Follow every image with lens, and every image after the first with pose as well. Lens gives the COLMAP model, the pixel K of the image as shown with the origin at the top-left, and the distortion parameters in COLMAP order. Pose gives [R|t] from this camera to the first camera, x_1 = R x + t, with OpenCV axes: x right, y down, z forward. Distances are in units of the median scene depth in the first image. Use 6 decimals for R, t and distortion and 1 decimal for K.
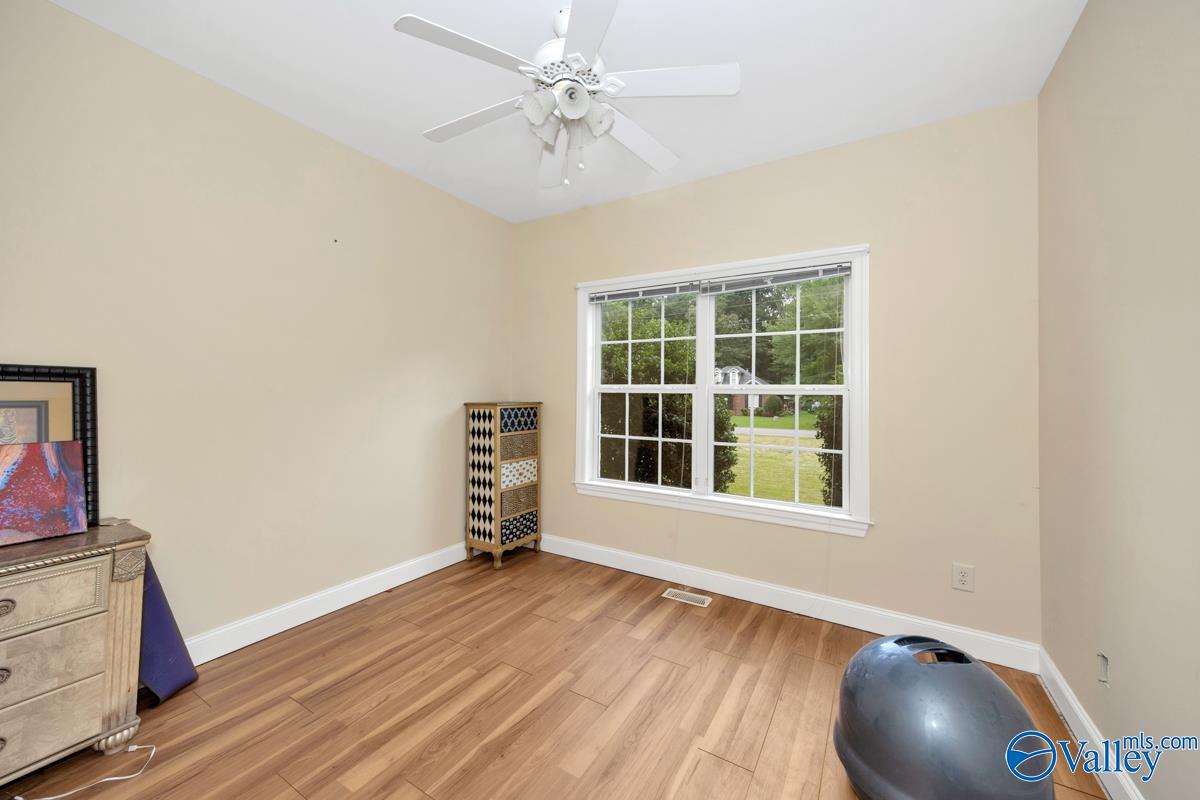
lens RADIAL K [[475.1, 0, 576.9], [0, 475.1, 387.2], [0, 0, 1]] dist [0.003148, -0.000550]
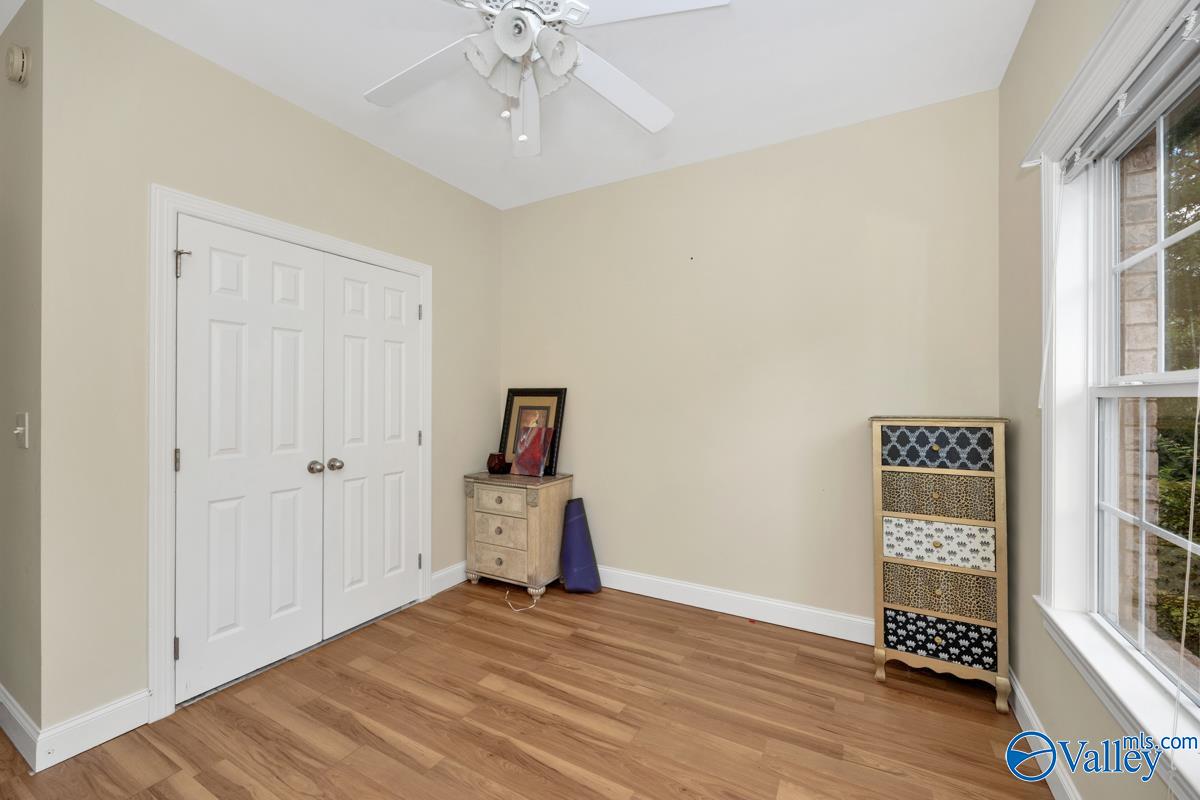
lens RADIAL K [[475.1, 0, 596.9], [0, 475.1, 399.8], [0, 0, 1]] dist [0.003148, -0.000550]
pose [[0.050287, -0.007755, -0.998705, 0.495687], [0.013327, 0.999886, -0.007094, 0.011374], [0.998646, -0.012953, 0.050385, 0.664969]]
